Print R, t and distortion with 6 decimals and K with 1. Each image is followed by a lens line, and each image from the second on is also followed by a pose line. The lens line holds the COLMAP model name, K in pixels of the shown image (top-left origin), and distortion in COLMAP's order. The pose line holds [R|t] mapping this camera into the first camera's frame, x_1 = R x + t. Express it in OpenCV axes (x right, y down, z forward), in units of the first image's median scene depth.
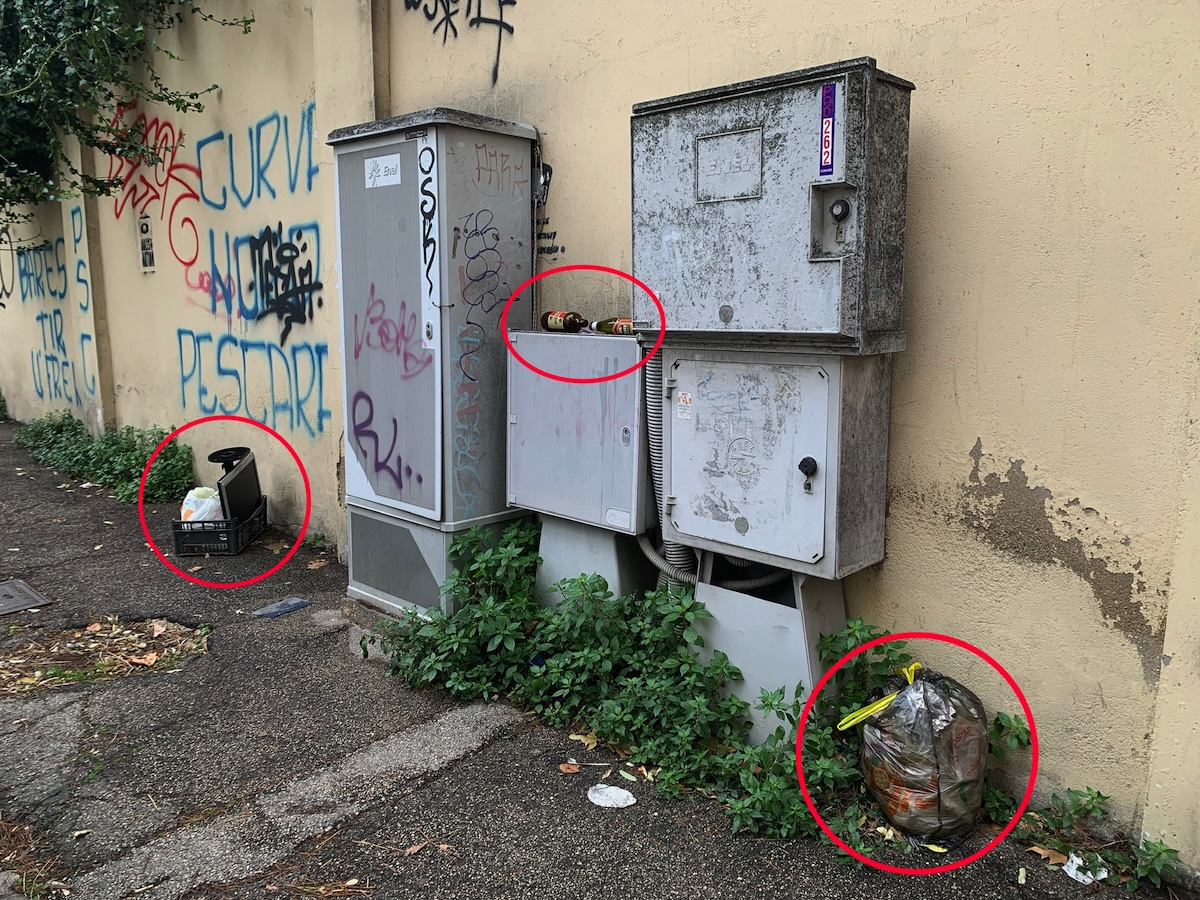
lens RADIAL K [[910.8, 0, 602.0], [0, 910.8, 438.1], [0, 0, 1]] dist [0.005916, 0.006009]
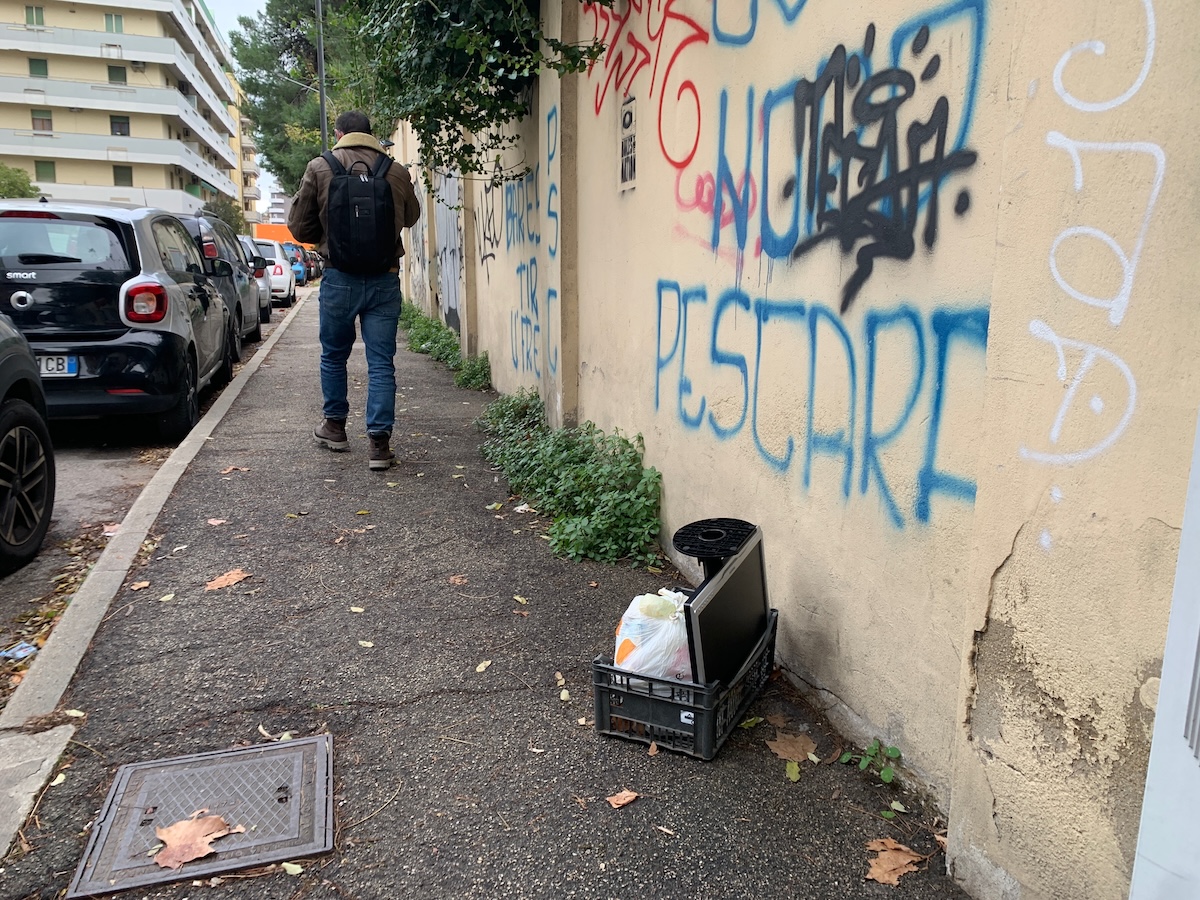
lens RADIAL K [[924.4, 0, 603.7], [0, 924.4, 451.9], [0, 0, 1]] dist [0.029665, -0.025589]
pose [[0.865370, 0.103800, -0.490265, -0.199052], [-0.081935, 0.994455, 0.065925, -0.047269], [0.494389, -0.016879, 0.869077, 0.485044]]
